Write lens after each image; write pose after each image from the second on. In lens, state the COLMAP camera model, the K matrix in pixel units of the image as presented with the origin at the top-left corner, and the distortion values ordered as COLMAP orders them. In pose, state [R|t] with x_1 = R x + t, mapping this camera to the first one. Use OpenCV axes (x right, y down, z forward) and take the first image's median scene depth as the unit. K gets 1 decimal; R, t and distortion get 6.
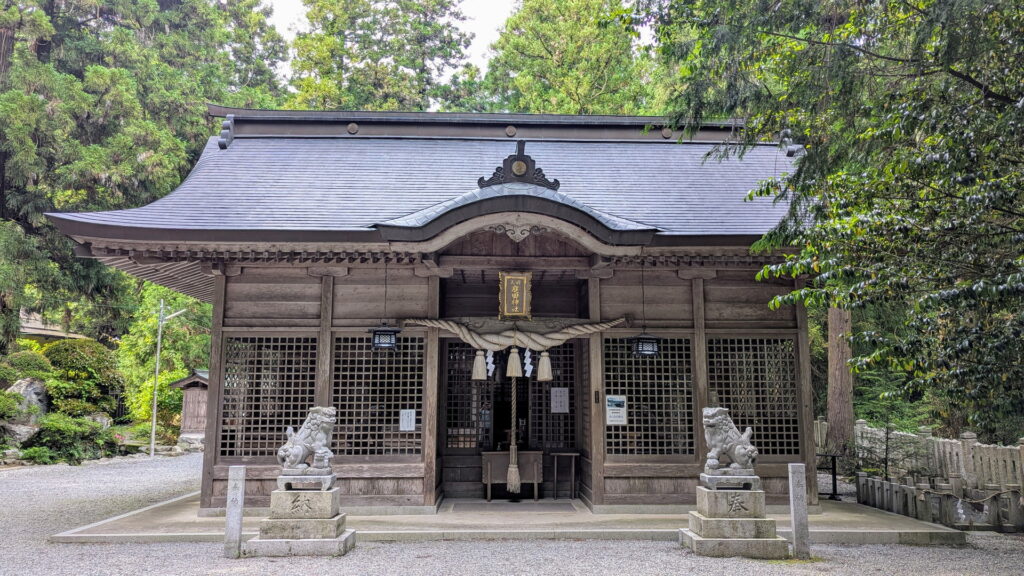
lens RADIAL K [[794.2, 0, 512.0], [0, 794.2, 288.0], [0, 0, 1]] dist [0.035722, -0.002198]
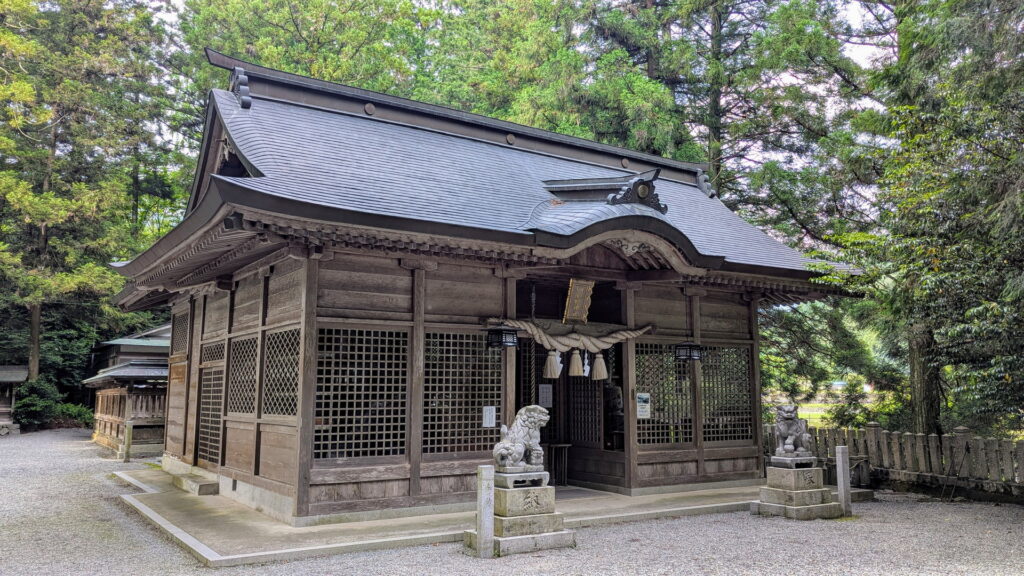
lens RADIAL K [[805.7, 0, 512.0], [0, 805.7, 288.0], [0, 0, 1]] dist [0.031580, -0.002033]
pose [[0.854381, 0.068324, 0.515136, -0.646490], [-0.076466, 0.997057, -0.005421, 0.004504], [-0.513990, -0.034759, 0.857091, 0.101951]]
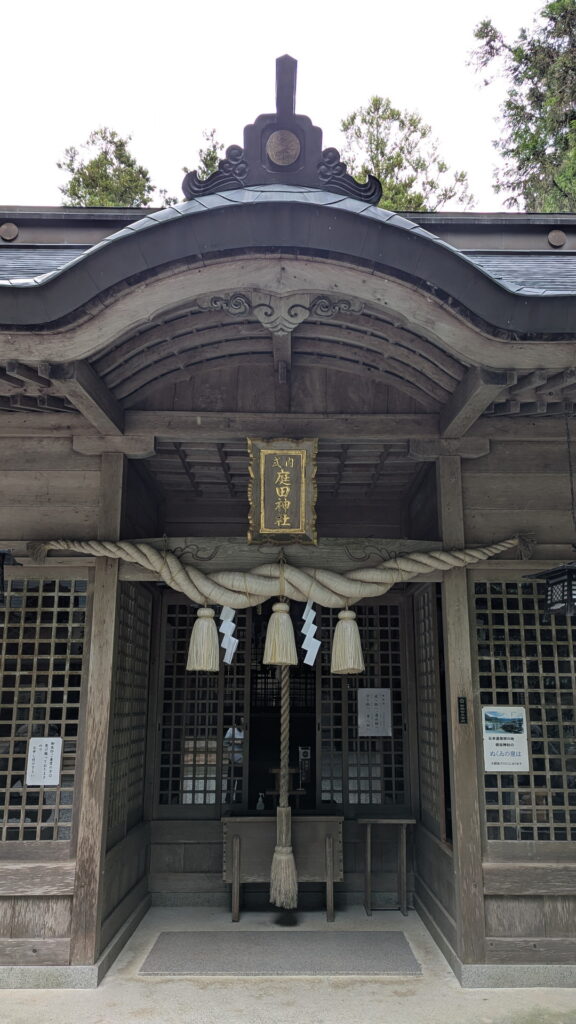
lens RADIAL K [[794.2, 0, 294.3], [0, 794.2, 533.5], [0, 0, 1]] dist [0.035722, -0.002198]
pose [[0.999825, -0.003034, -0.018451, 0.019541], [0.001806, 0.997805, -0.066198, 0.066392], [0.018612, 0.066153, 0.997636, 0.535969]]
